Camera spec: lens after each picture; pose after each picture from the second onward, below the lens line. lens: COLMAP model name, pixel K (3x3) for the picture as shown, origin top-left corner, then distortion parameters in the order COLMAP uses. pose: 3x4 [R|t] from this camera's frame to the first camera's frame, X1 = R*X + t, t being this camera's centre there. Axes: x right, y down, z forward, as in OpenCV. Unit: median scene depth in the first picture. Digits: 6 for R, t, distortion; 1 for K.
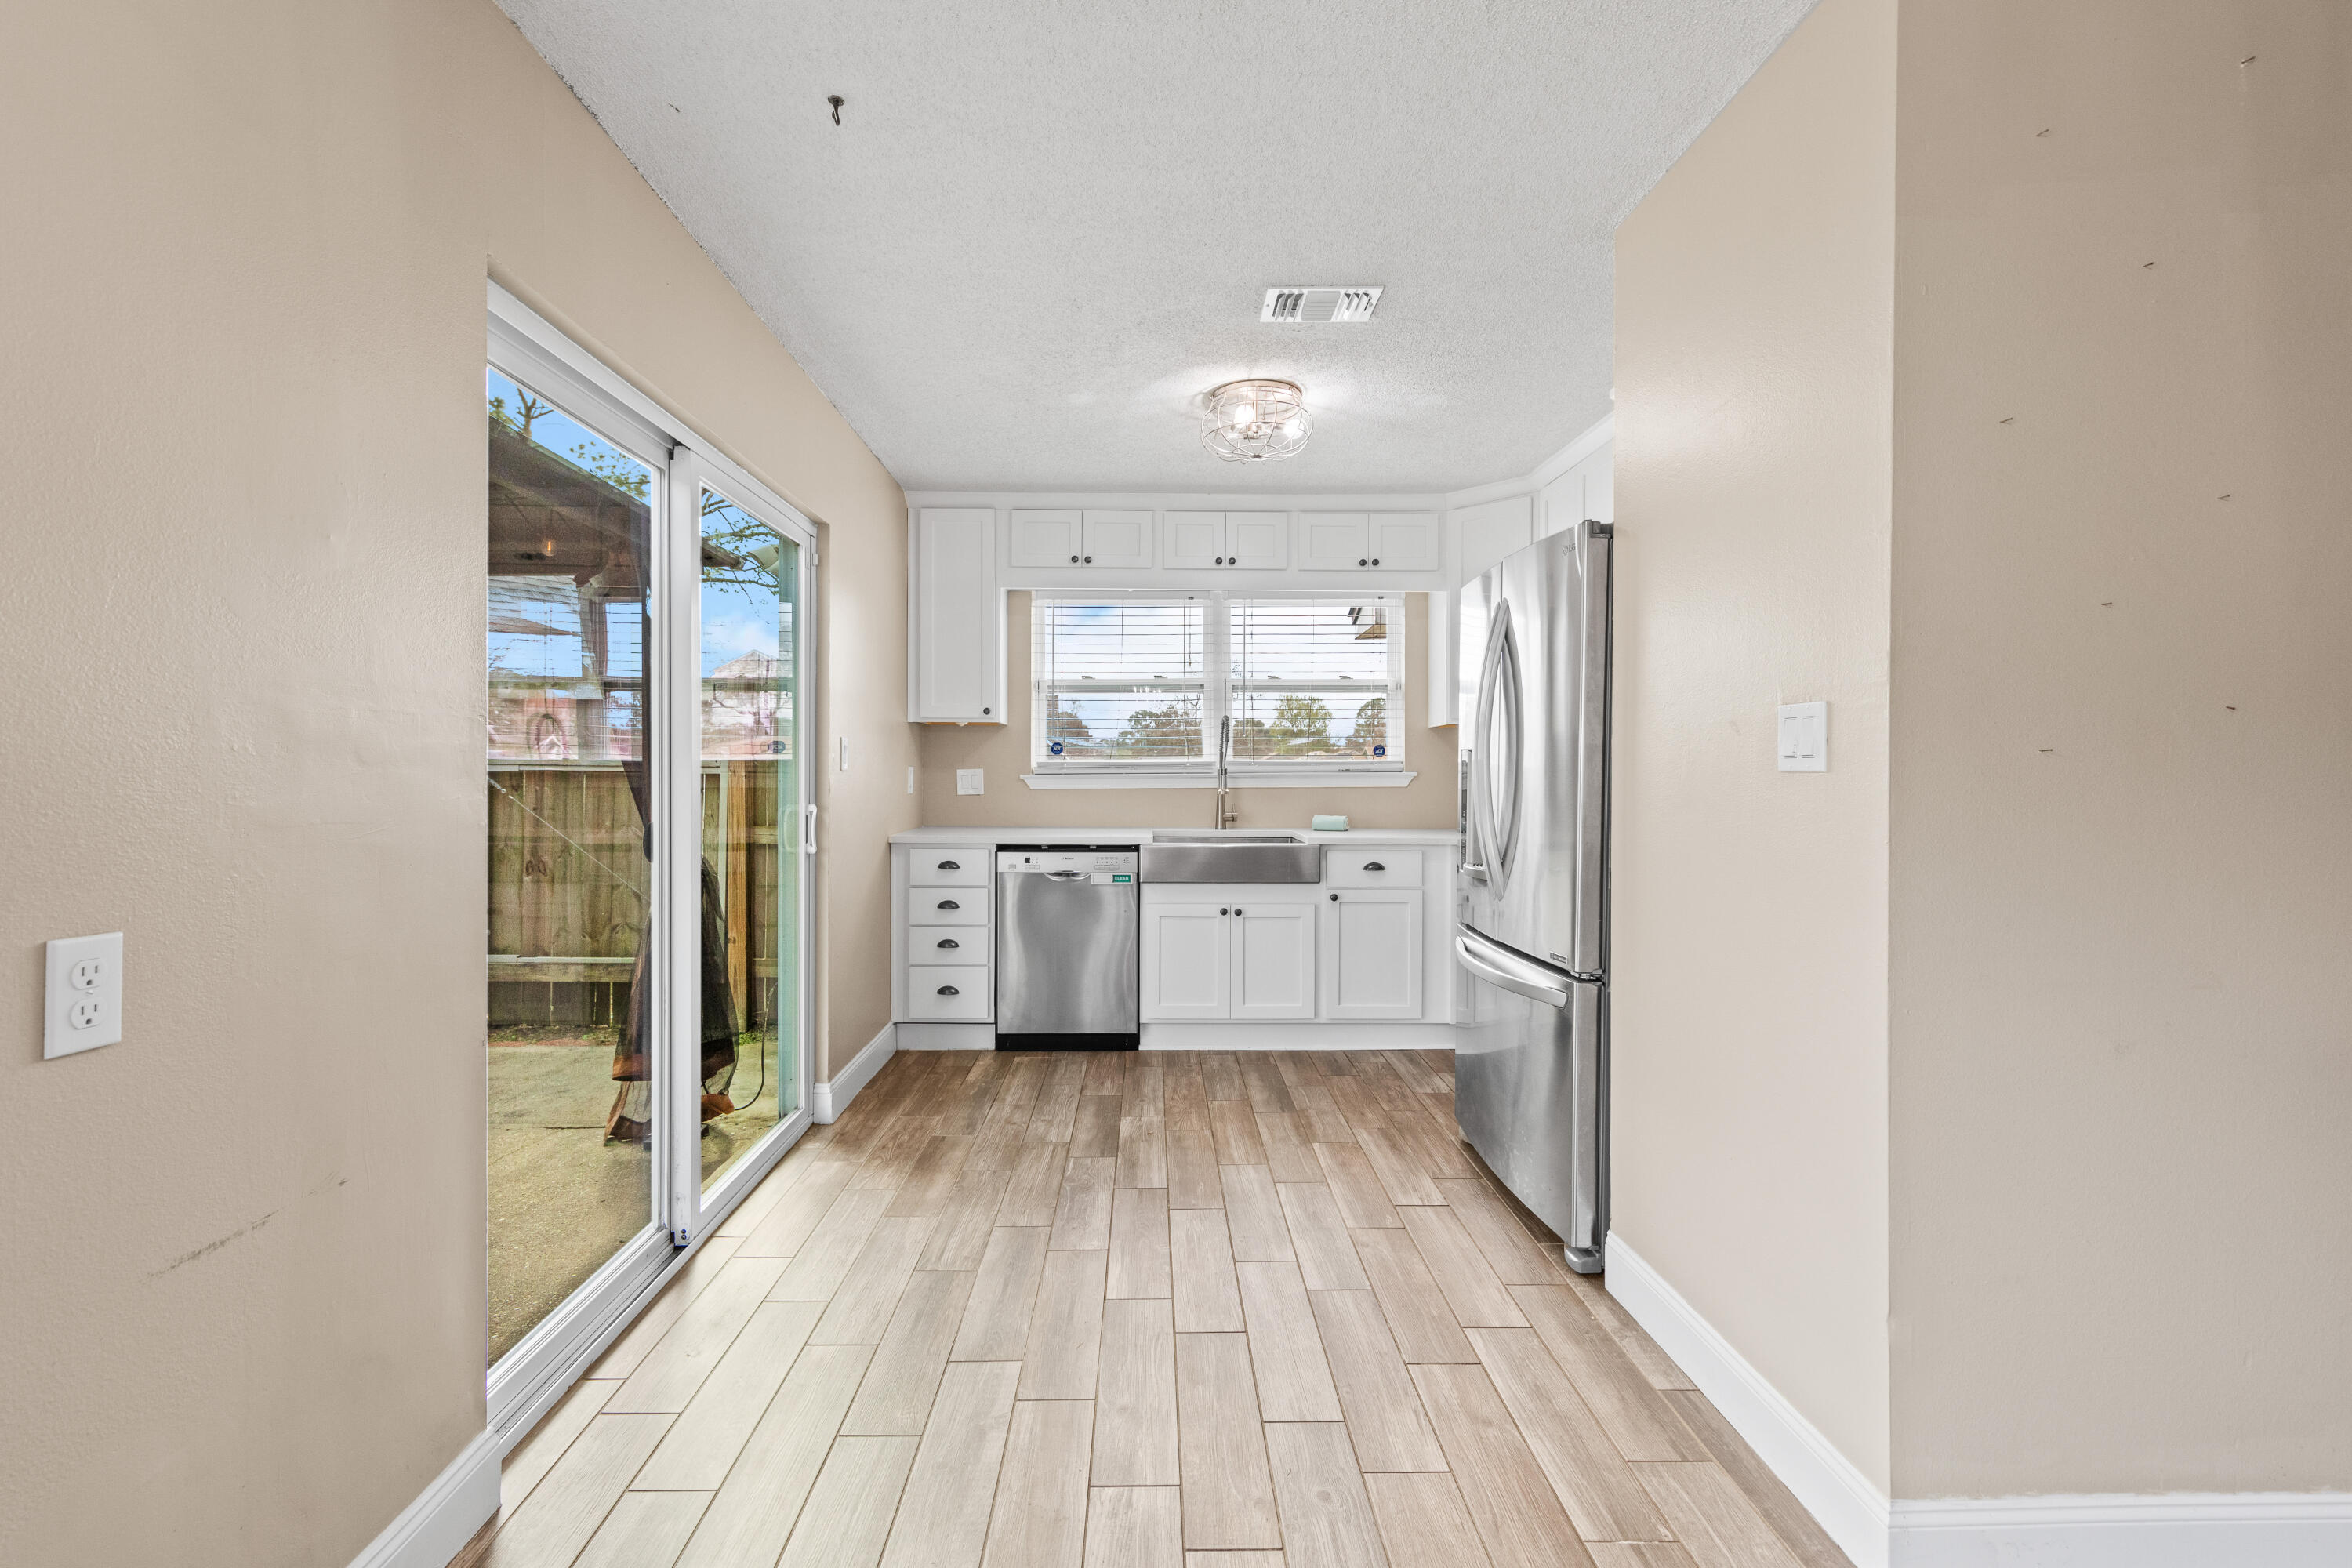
lens RADIAL K [[1018.4, 0, 1157.0], [0, 1018.4, 780.7], [0, 0, 1]] dist [0.004075, 0.000503]
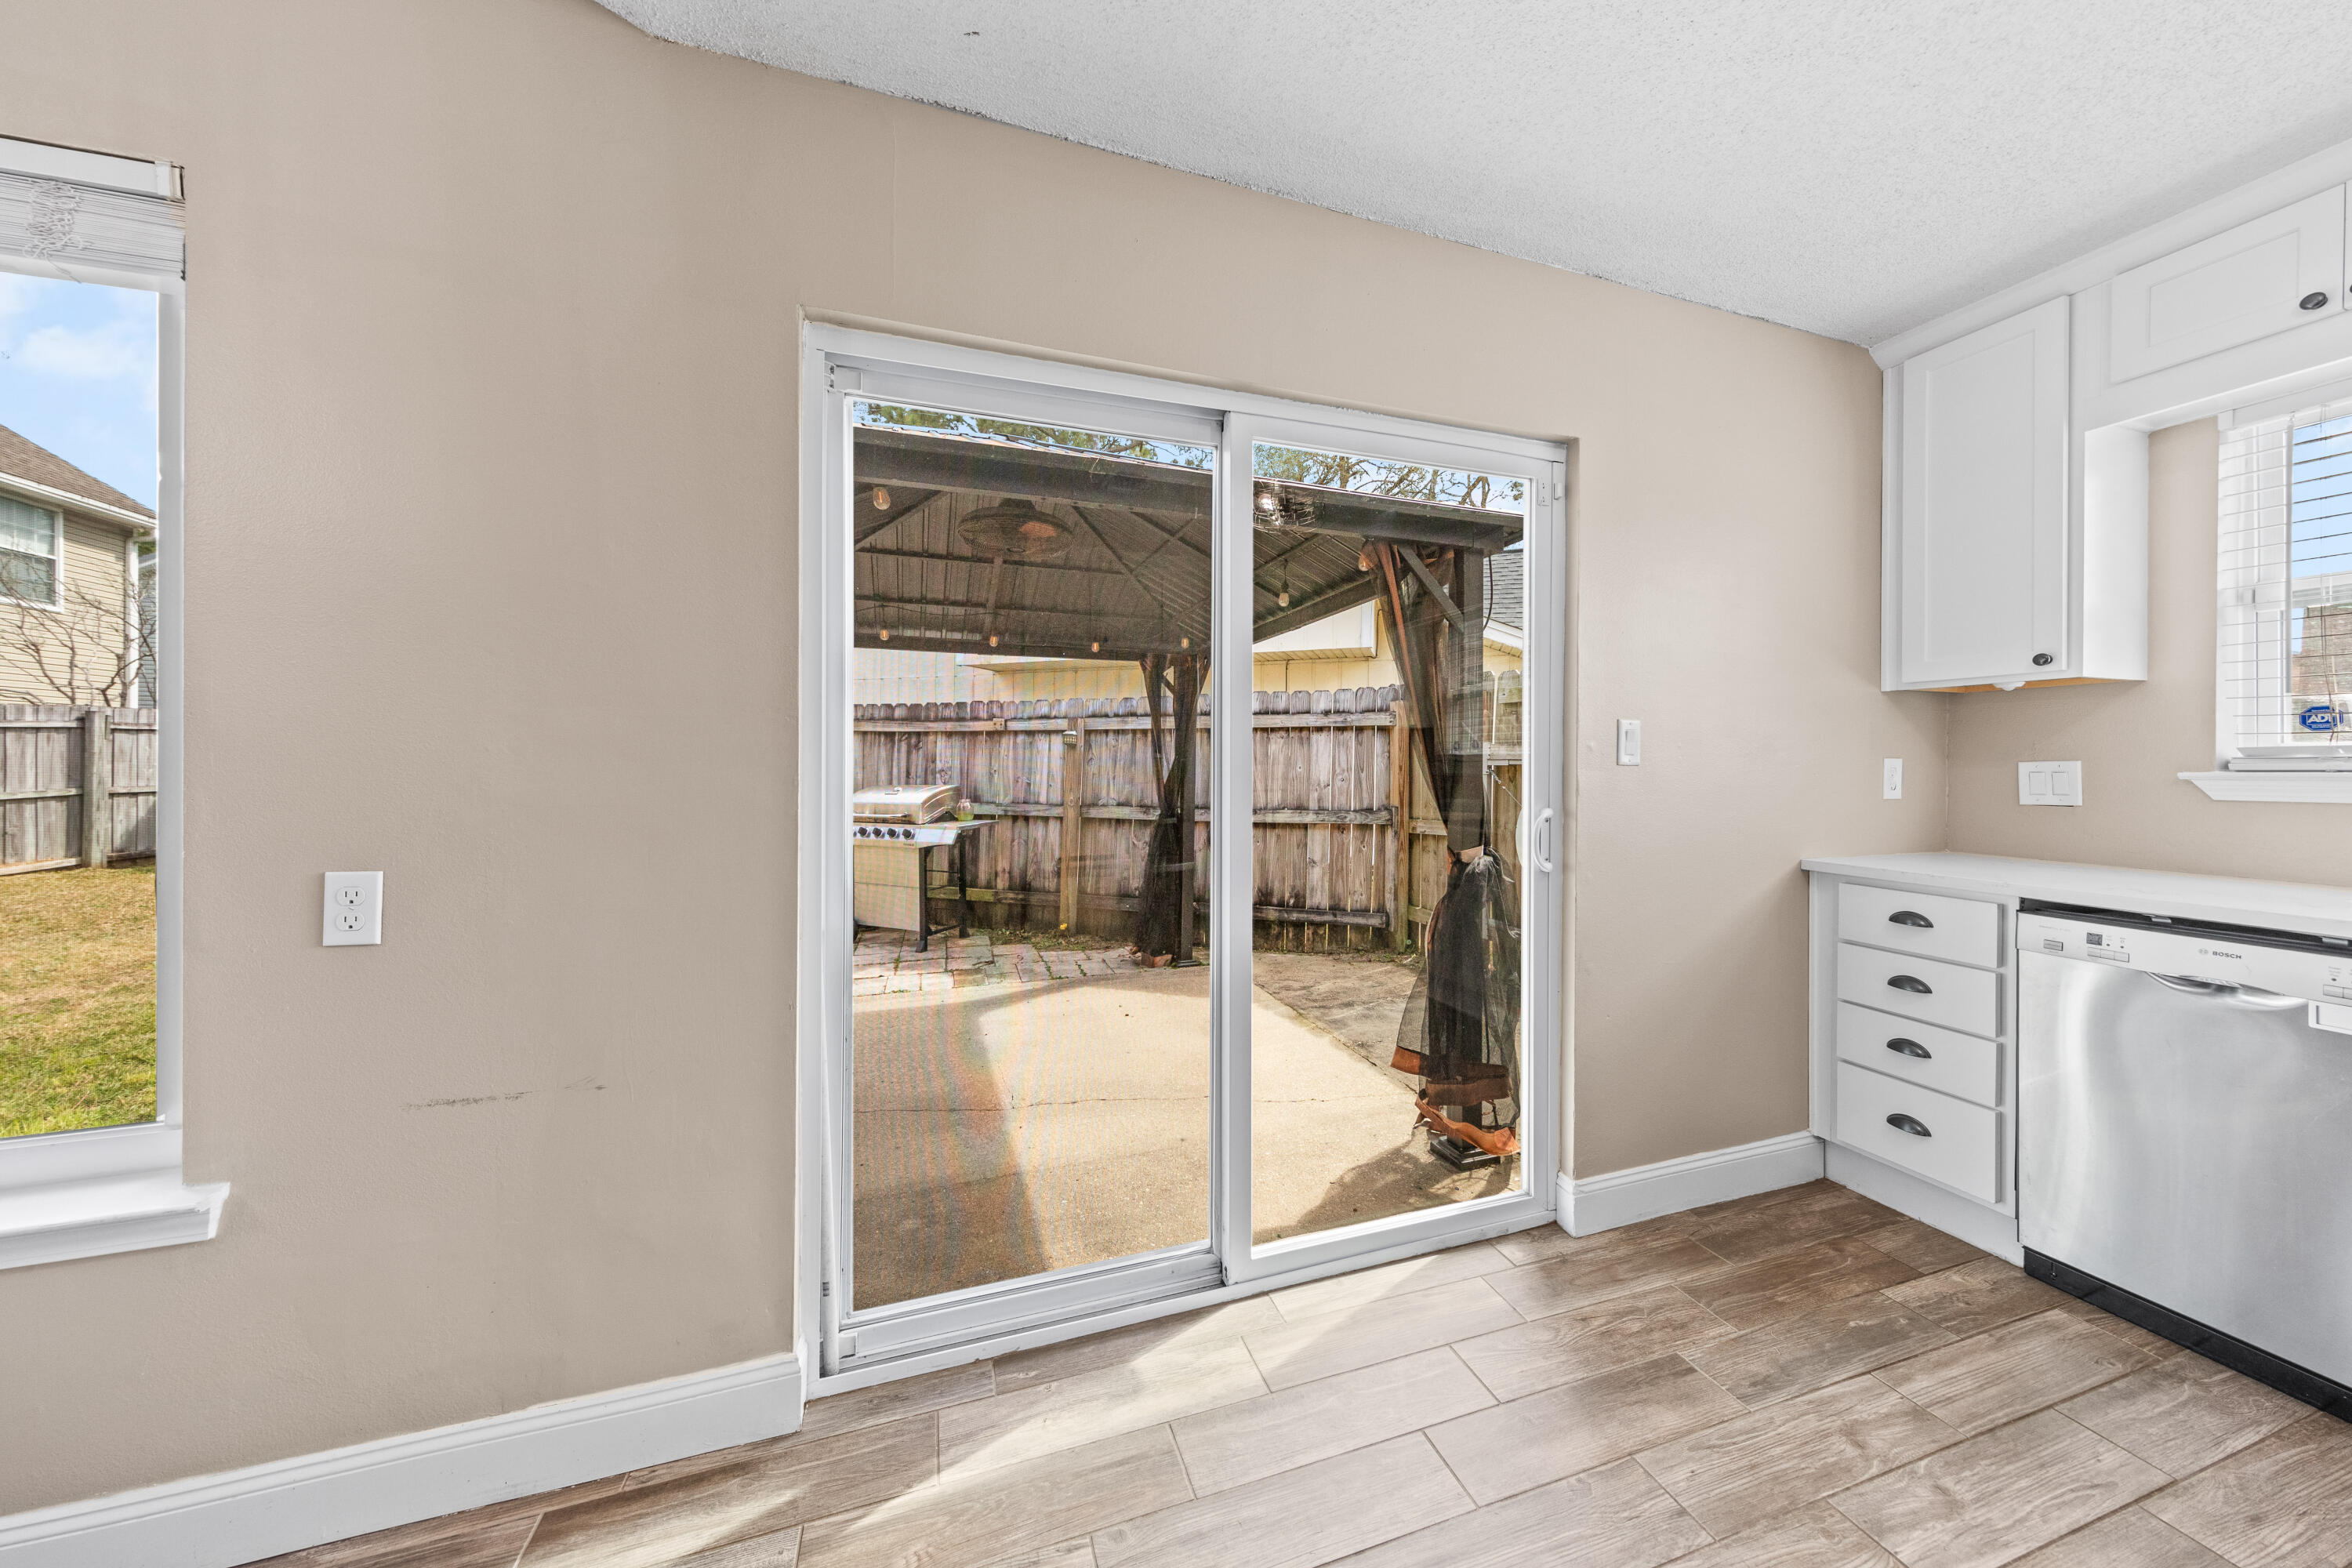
lens RADIAL K [[763.6, 0, 1171.4], [0, 763.6, 763.5], [0, 0, 1]] dist [0.002770, -0.000184]
pose [[0.295816, -0.001607, -0.955244, 0.104279], [-0.008710, 0.999952, -0.004380, -0.004641], [0.955205, 0.009616, 0.295788, 0.438473]]
